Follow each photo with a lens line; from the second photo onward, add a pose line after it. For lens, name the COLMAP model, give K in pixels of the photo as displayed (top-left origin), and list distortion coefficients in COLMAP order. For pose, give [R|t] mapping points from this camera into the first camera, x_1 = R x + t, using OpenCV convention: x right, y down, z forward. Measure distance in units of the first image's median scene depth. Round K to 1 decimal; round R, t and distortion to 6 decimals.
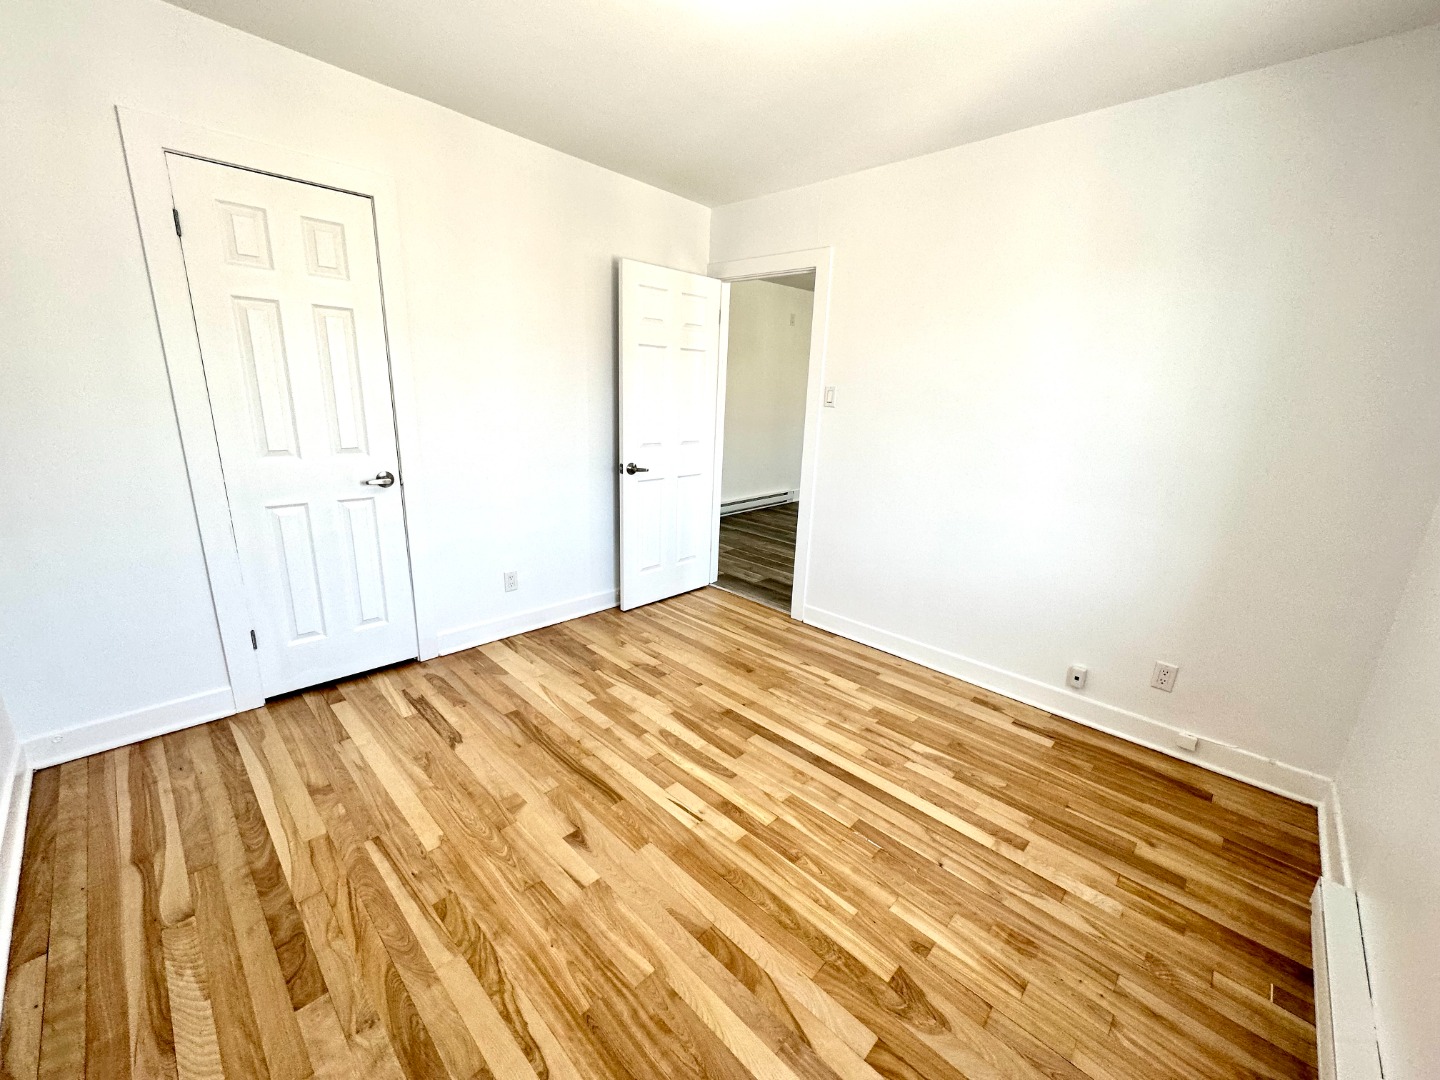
lens RADIAL K [[573.3, 0, 720.7], [0, 573.3, 540.0], [0, 0, 1]] dist [0.000287, -0.000244]
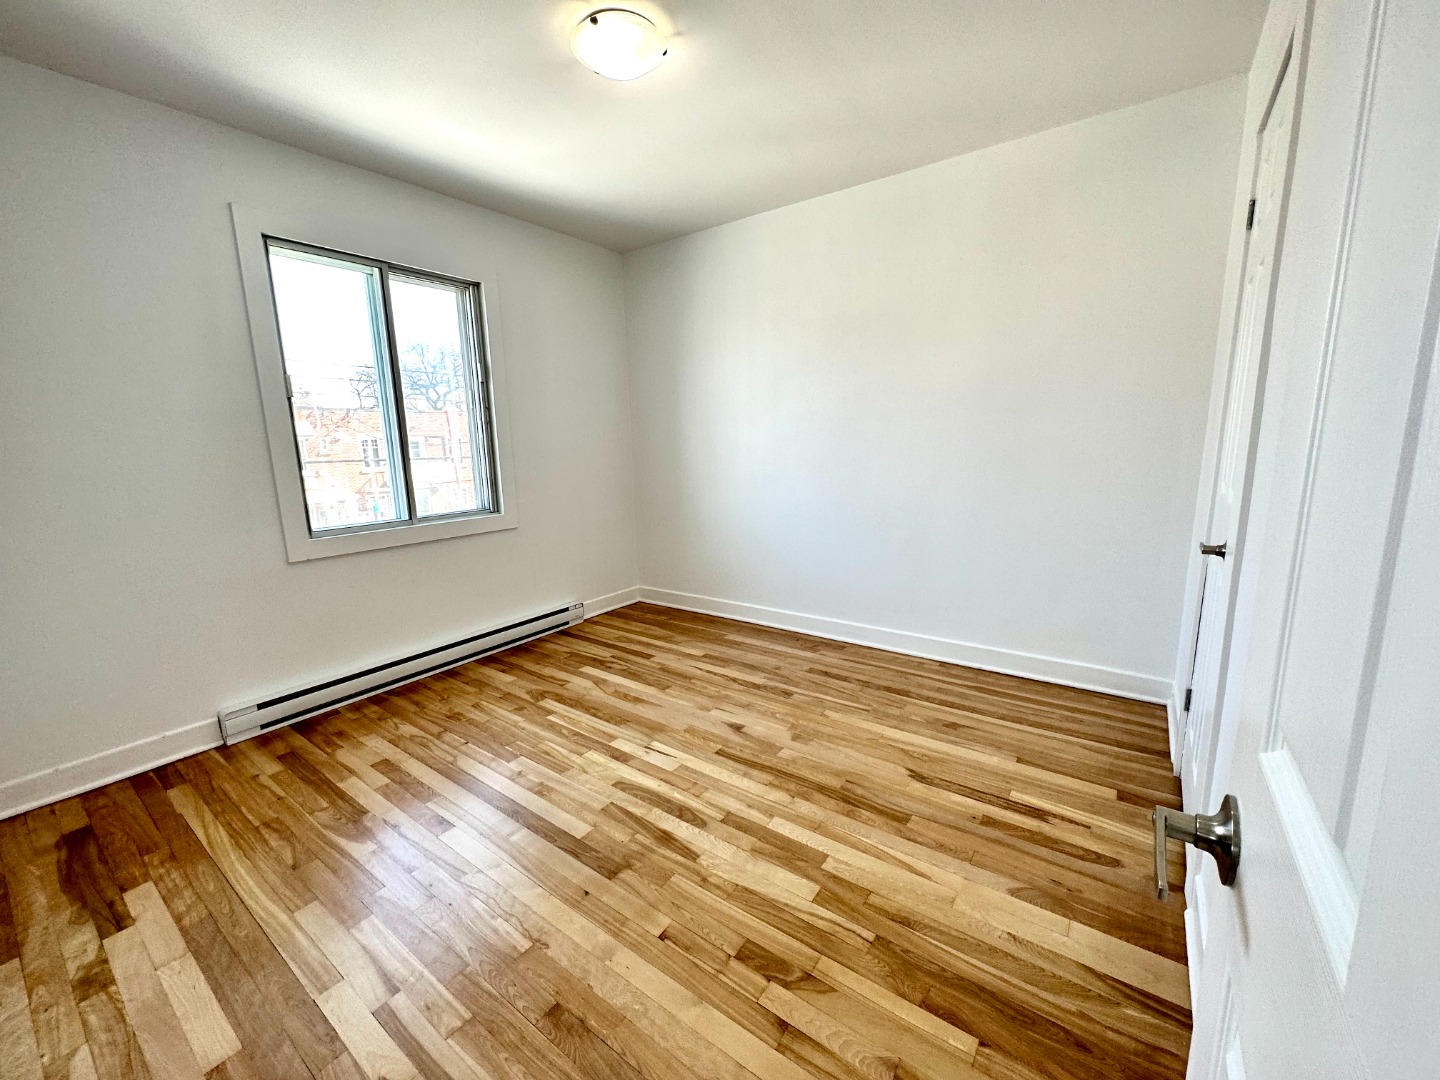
lens RADIAL K [[573.3, 0, 722.6], [0, 573.3, 537.3], [0, 0, 1]] dist [0.000287, -0.000244]
pose [[-0.990041, 0.004461, -0.140705, -0.023714], [-0.054534, 0.909304, 0.412544, -0.401602], [0.129784, 0.416109, -0.900005, 1.786528]]
